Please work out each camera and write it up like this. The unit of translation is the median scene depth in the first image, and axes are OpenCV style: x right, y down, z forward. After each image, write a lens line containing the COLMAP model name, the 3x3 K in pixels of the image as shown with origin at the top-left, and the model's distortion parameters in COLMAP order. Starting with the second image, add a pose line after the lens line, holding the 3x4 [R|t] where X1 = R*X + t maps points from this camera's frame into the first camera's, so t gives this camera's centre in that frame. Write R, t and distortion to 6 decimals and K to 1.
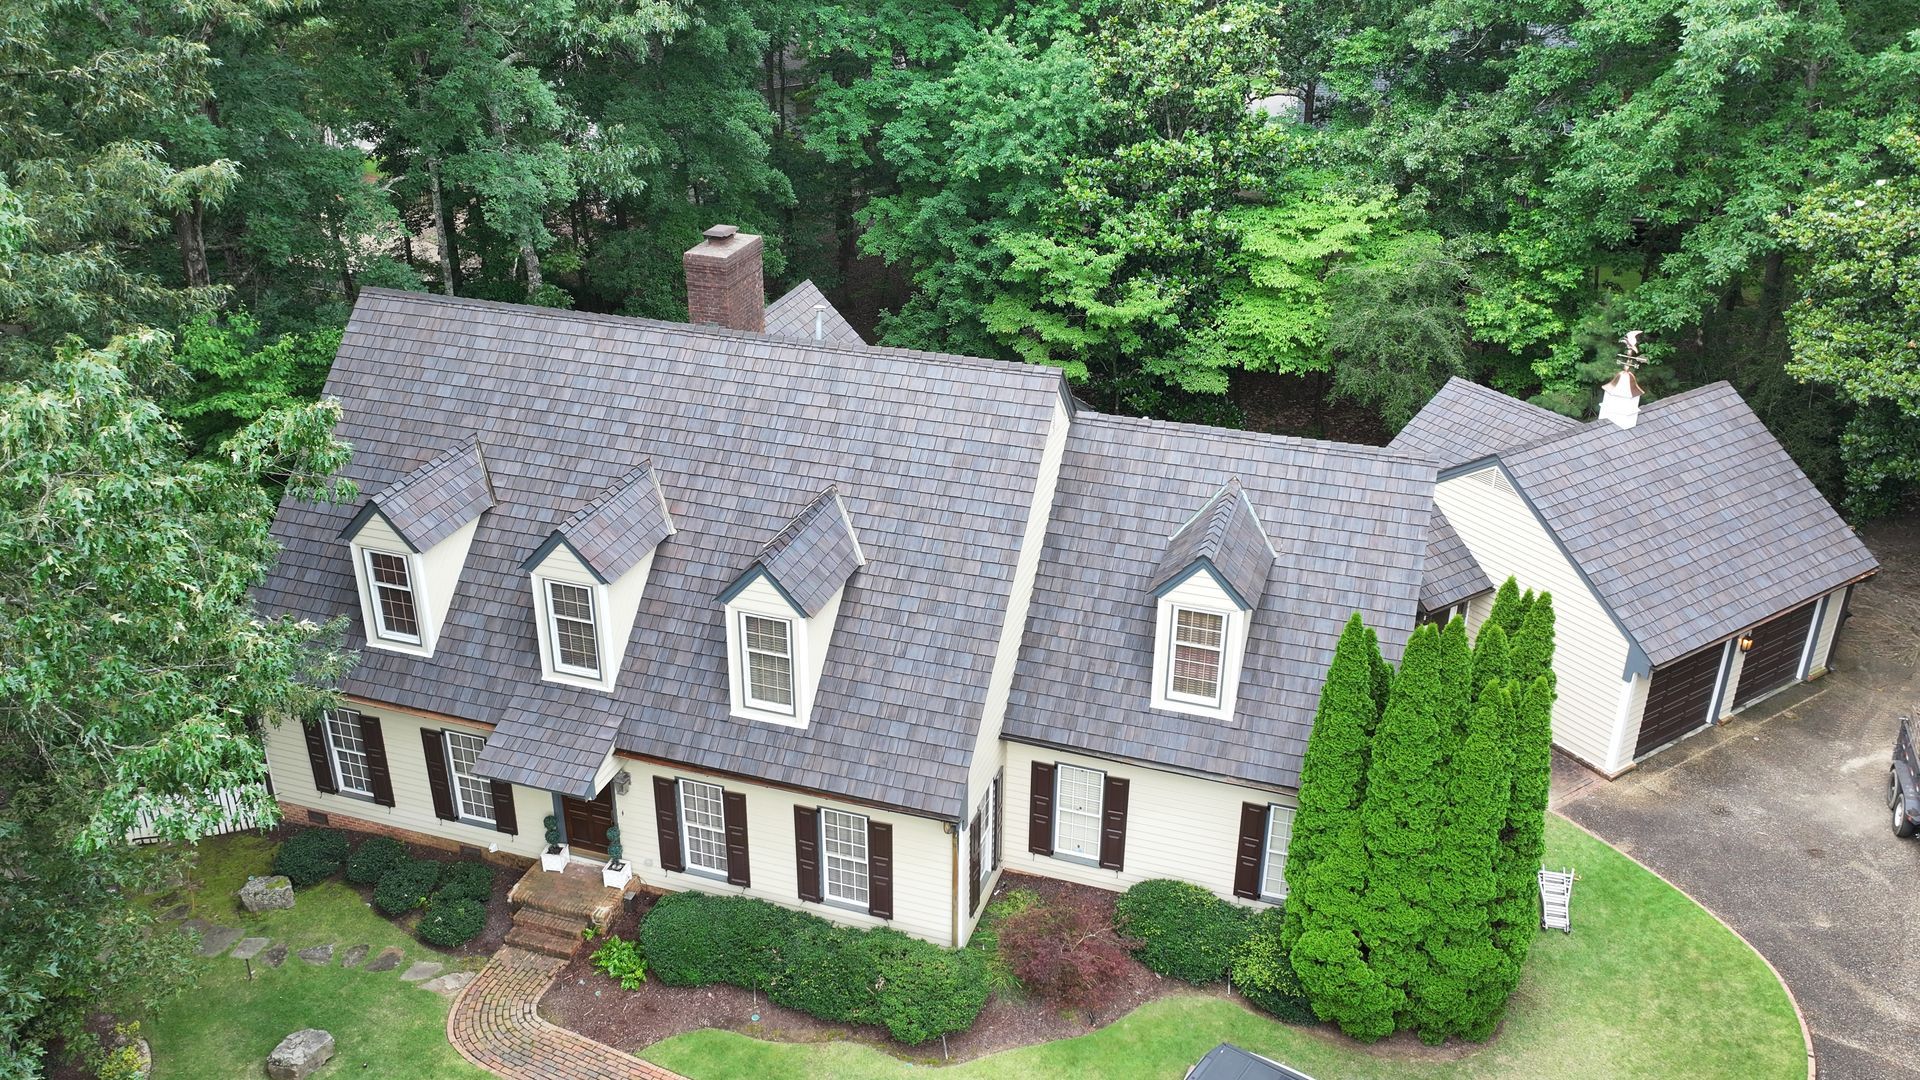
lens RADIAL K [[1572.1, 0, 949.7], [0, 1572.1, 547.2], [0, 0, 1]] dist [0.006829, -0.007804]
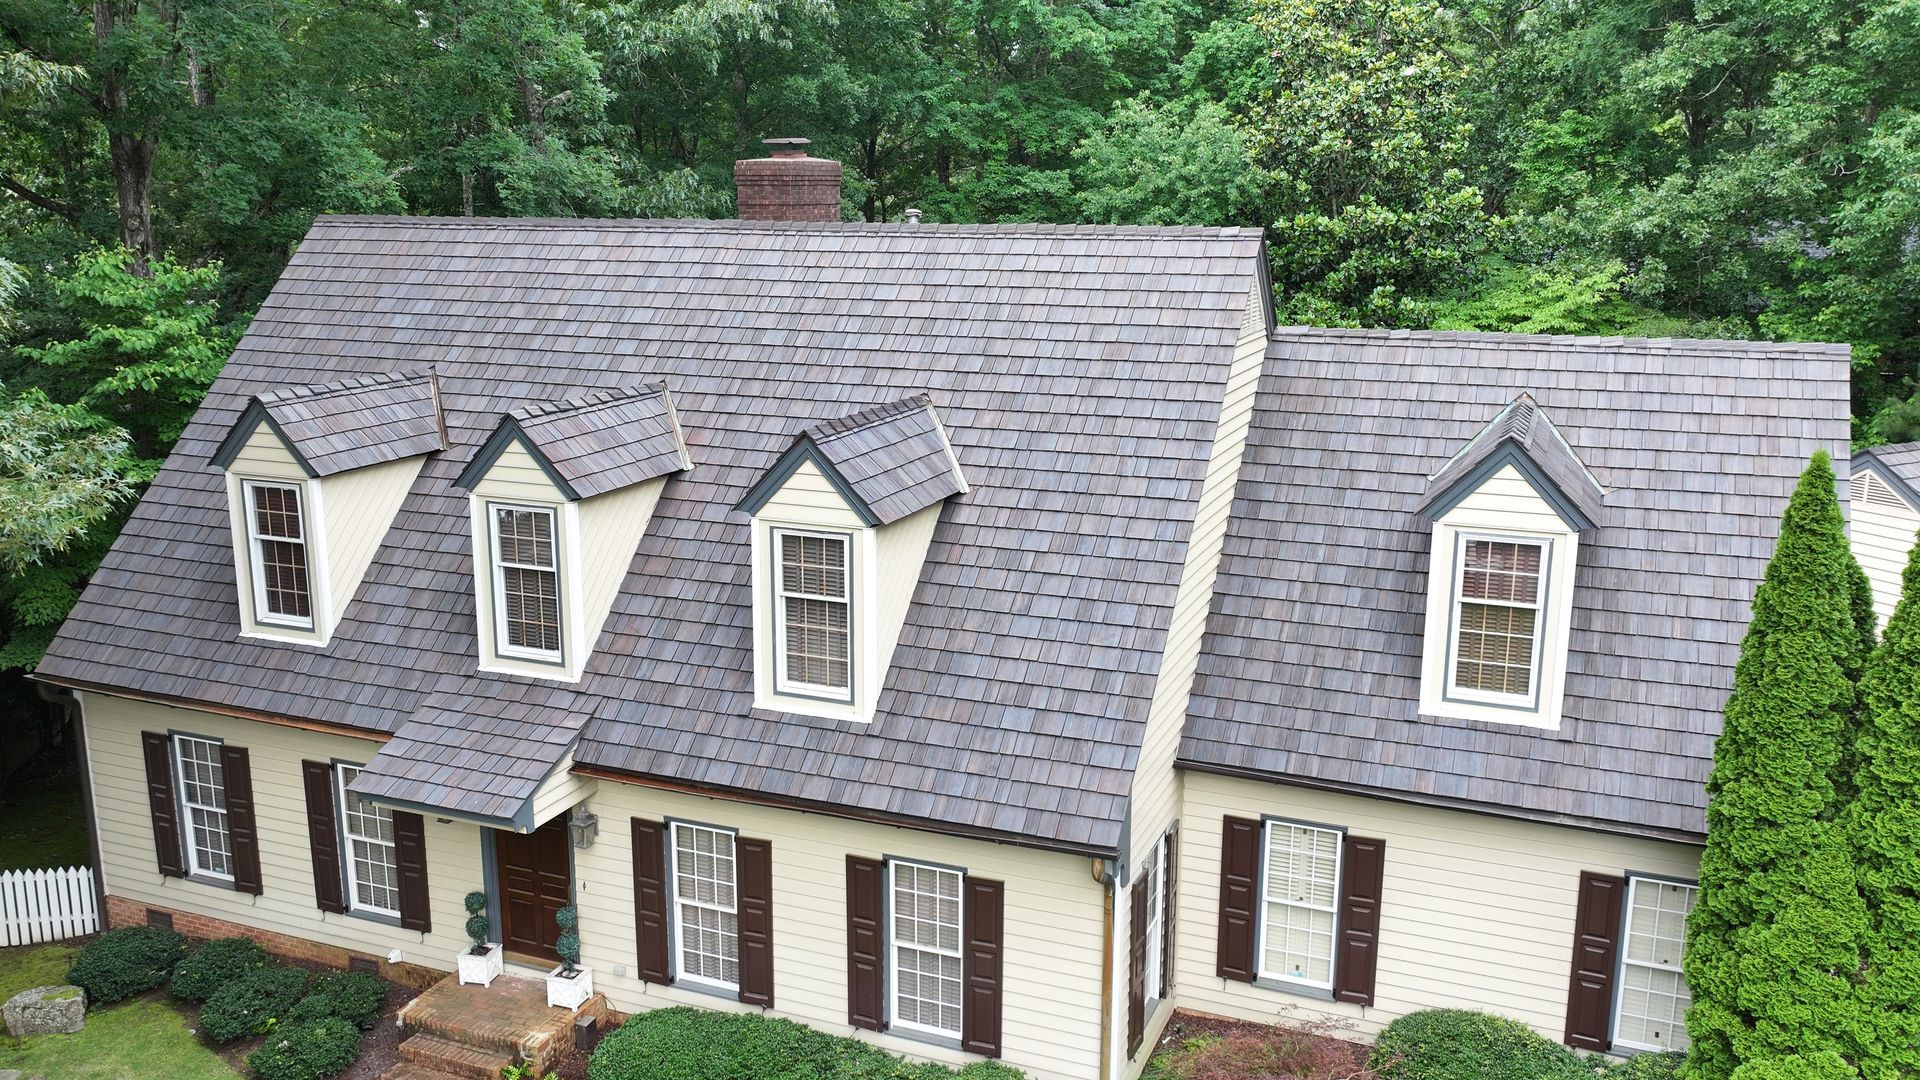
lens RADIAL K [[1572.1, 0, 949.7], [0, 1572.1, 547.2], [0, 0, 1]] dist [0.006829, -0.007804]
pose [[0.997918, 0.011872, -0.063389, -0.019157], [-0.025987, 0.973602, -0.226769, 0.177841], [0.059023, 0.227944, 0.971884, 0.353161]]
